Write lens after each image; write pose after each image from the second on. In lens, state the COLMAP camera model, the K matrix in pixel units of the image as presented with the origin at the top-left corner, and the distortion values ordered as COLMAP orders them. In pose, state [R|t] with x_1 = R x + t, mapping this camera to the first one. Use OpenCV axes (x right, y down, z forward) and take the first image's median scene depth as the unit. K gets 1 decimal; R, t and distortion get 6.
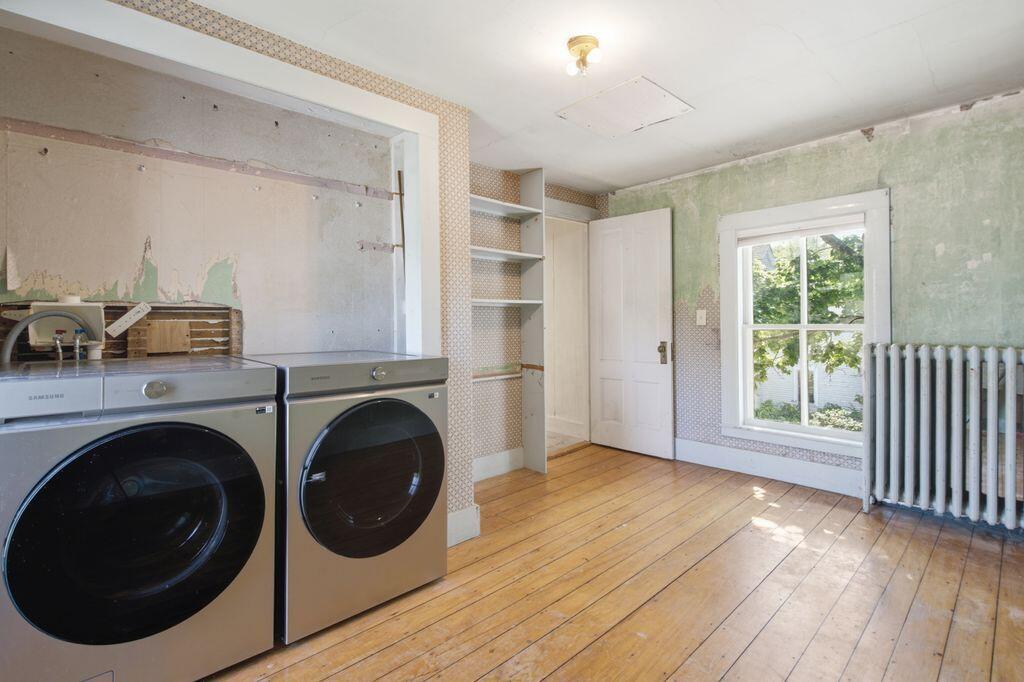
lens RADIAL K [[480.7, 0, 504.7], [0, 480.7, 333.0], [0, 0, 1]] dist [-0.003939, -0.000736]
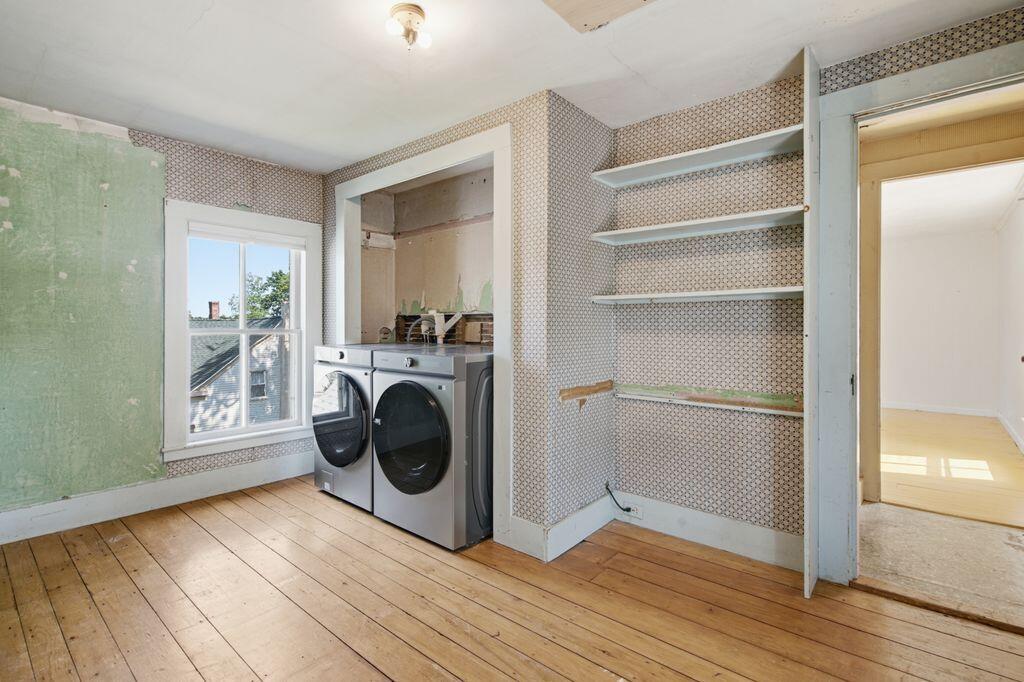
lens RADIAL K [[480.7, 0, 504.9], [0, 480.7, 333.7], [0, 0, 1]] dist [-0.003939, -0.000736]
pose [[0.106787, 0.024041, -0.993991, 0.913871], [-0.020143, 0.999555, 0.022012, -0.026151], [0.994078, 0.017672, 0.107224, 0.915414]]
